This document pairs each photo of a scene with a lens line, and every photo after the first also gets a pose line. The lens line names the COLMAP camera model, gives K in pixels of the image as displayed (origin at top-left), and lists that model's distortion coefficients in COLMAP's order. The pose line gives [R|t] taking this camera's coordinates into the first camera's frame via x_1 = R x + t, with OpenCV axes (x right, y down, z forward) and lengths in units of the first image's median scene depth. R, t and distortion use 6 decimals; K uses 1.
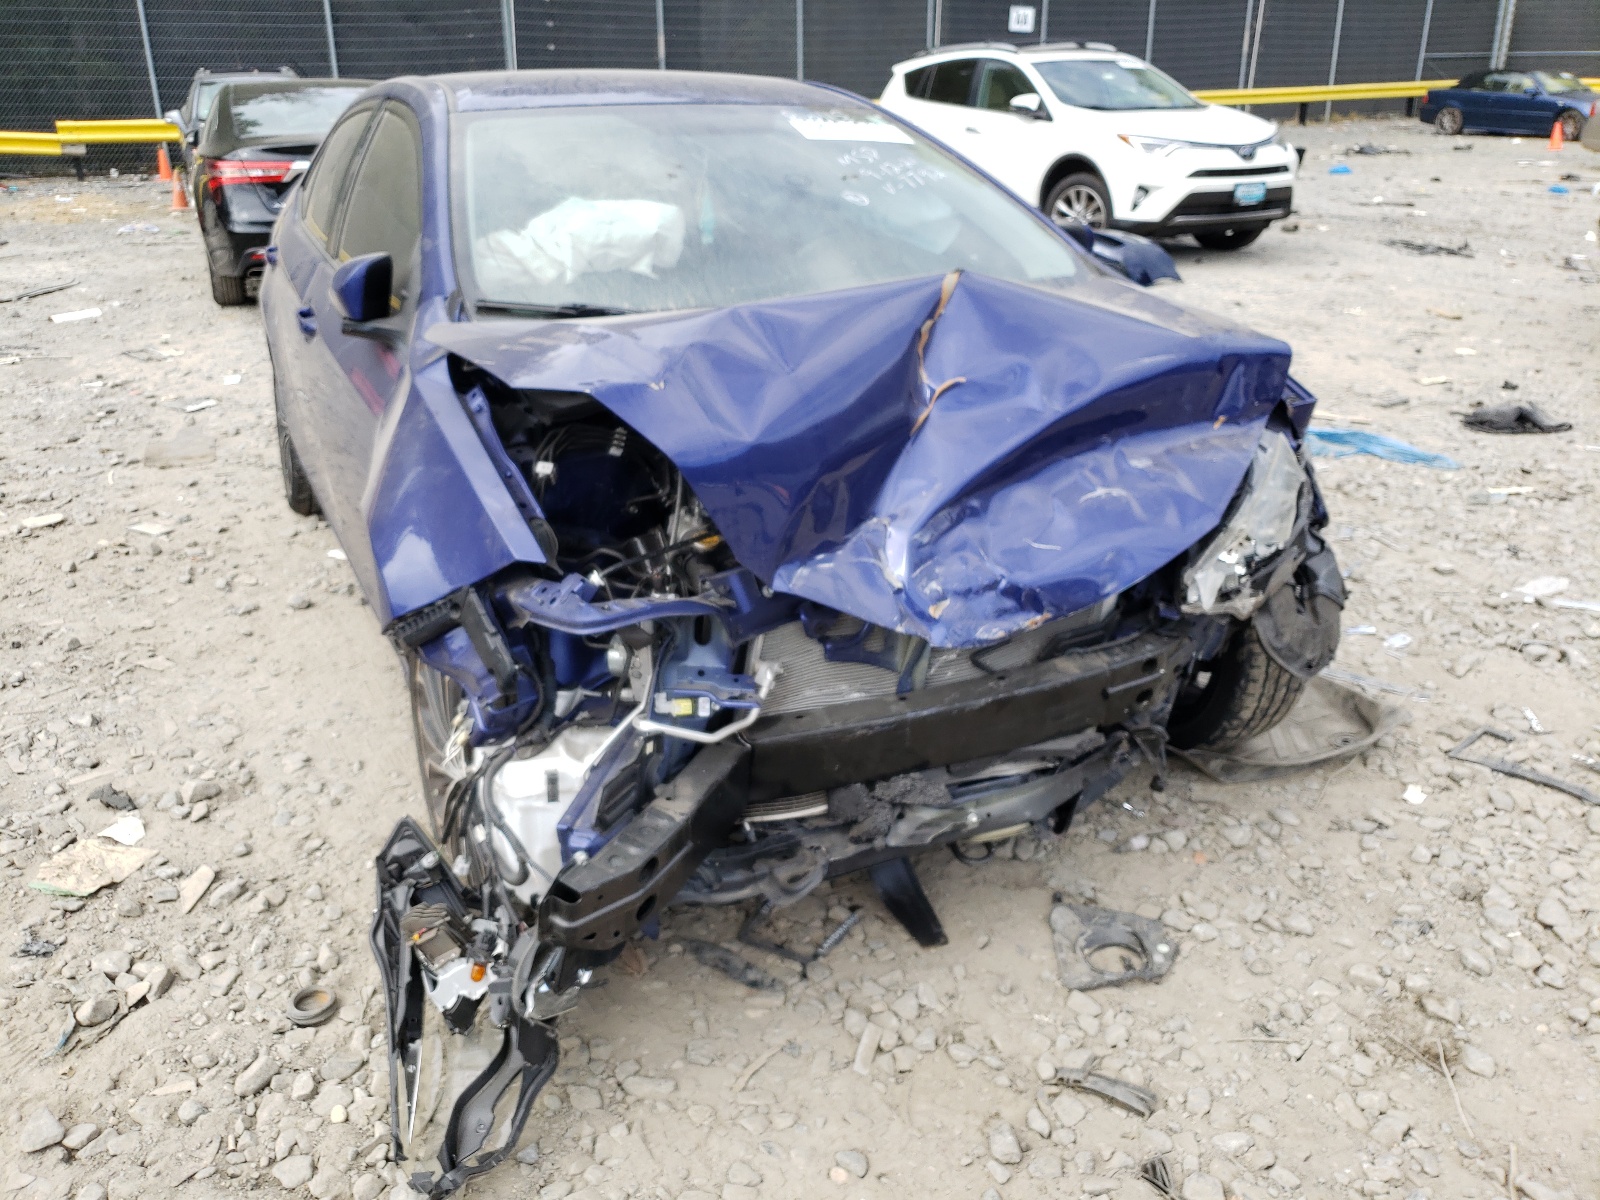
lens RADIAL K [[1373.1, 0, 800.0], [0, 1373.1, 600.0], [0, 0, 1]] dist [0.038981, -0.068744]
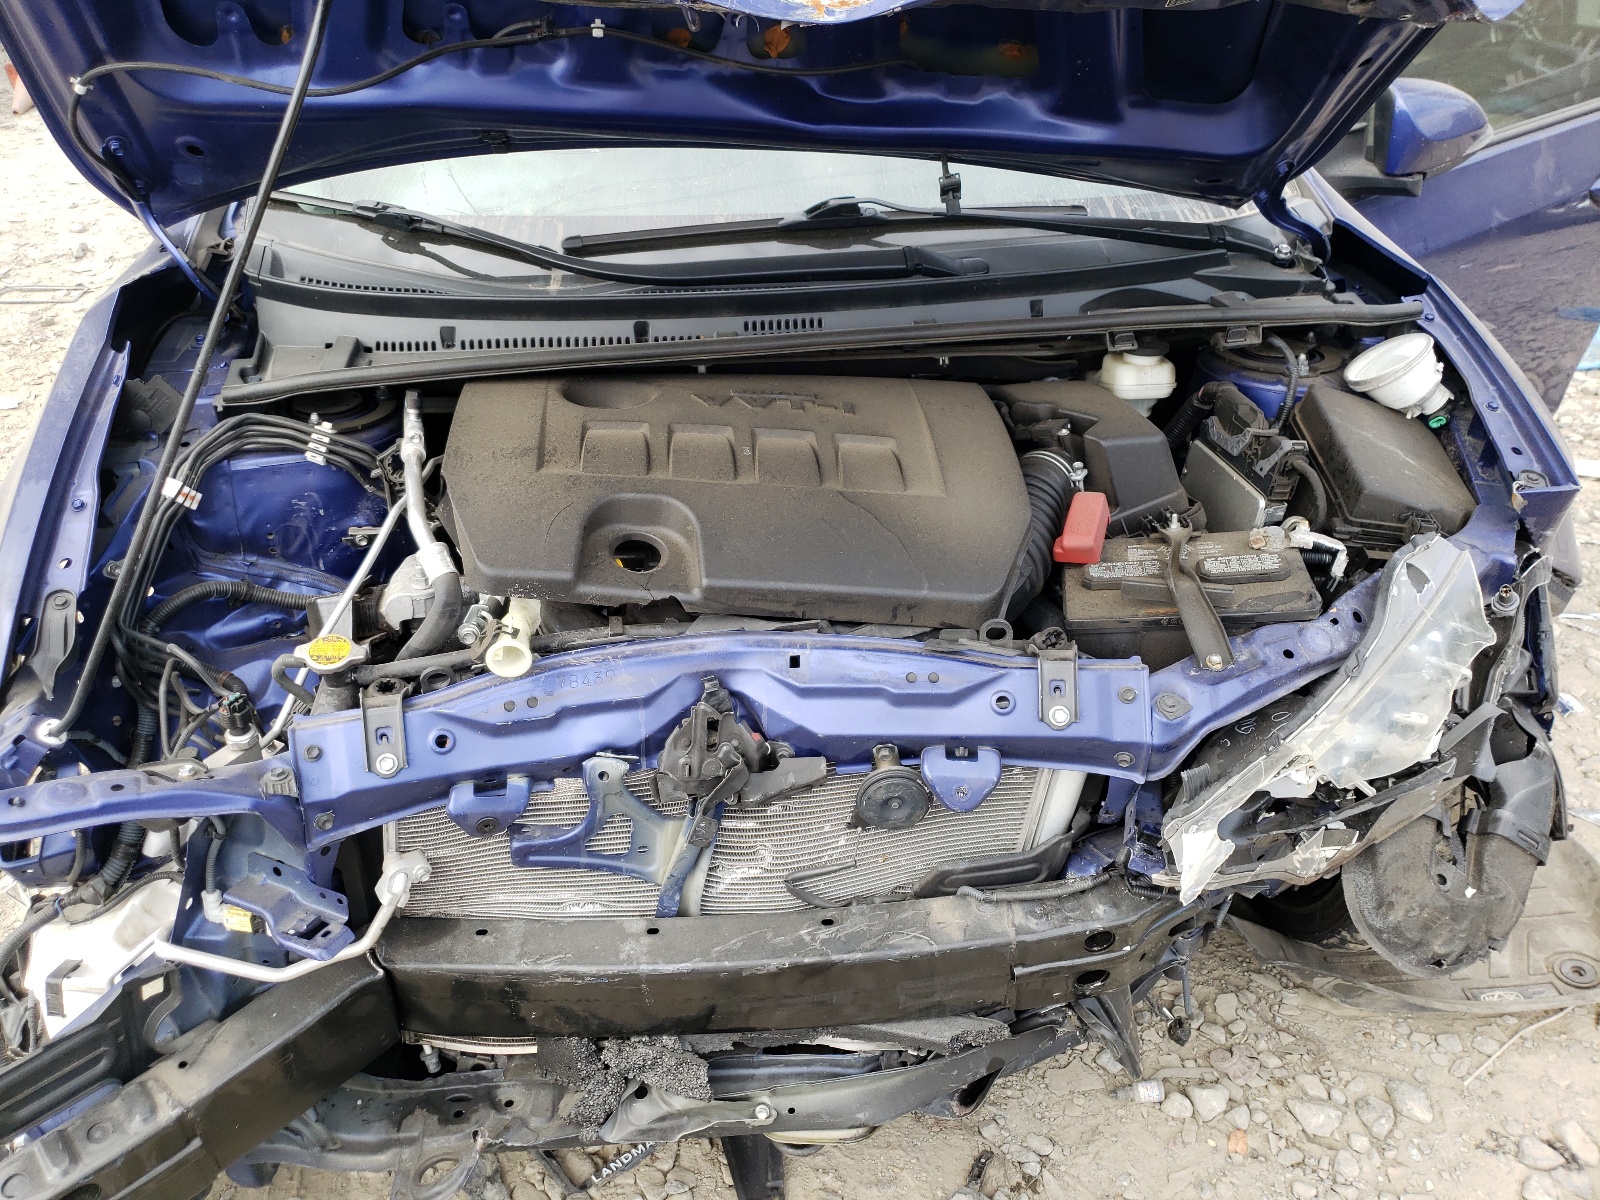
lens RADIAL K [[1373.1, 0, 800.0], [0, 1373.1, 600.0], [0, 0, 1]] dist [0.038981, -0.068744]
pose [[0.945650, 0.159949, -0.283129, 0.235593], [-0.095247, 0.968722, 0.229140, -0.177386], [0.310924, -0.189719, 0.931307, 0.388694]]
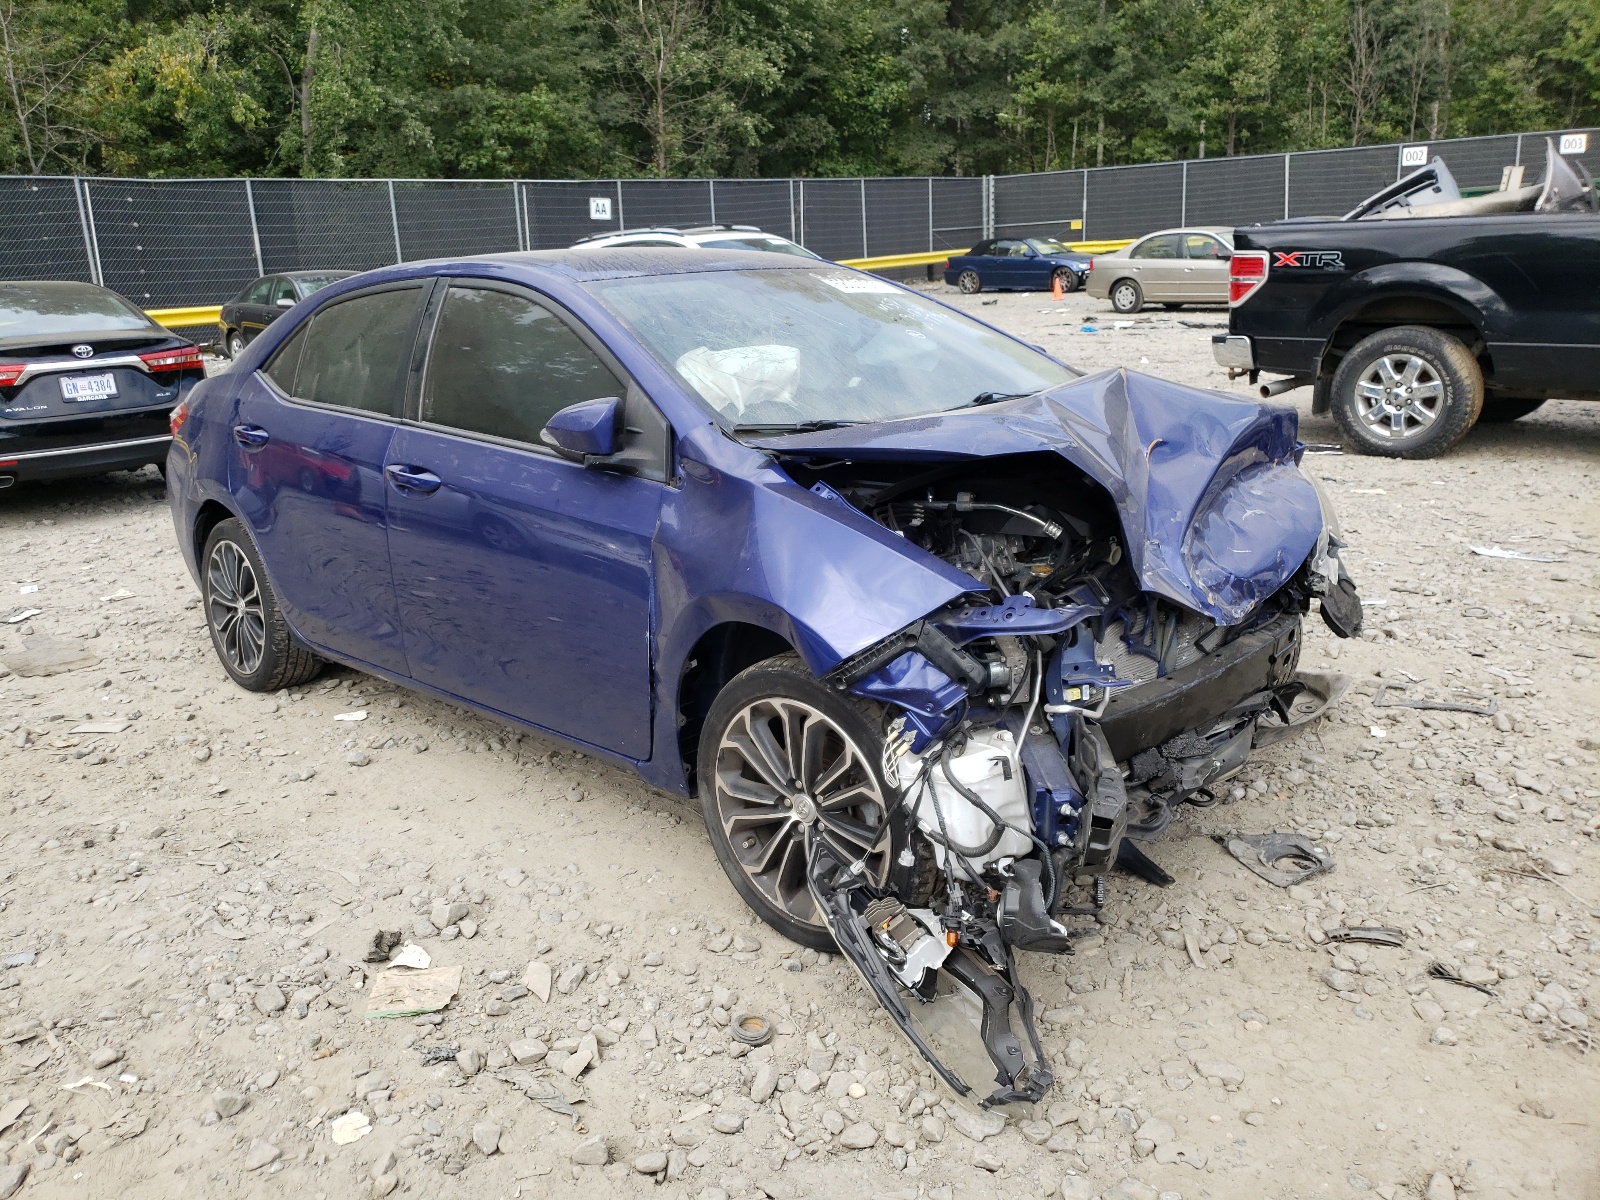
lens RADIAL K [[1373.1, 0, 800.0], [0, 1373.1, 600.0], [0, 0, 1]] dist [0.038981, -0.068744]
pose [[0.932176, -0.122191, 0.340761, -0.561347], [0.163414, 0.981982, -0.094910, 0.053198], [-0.323023, 0.144158, 0.935347, -0.106778]]
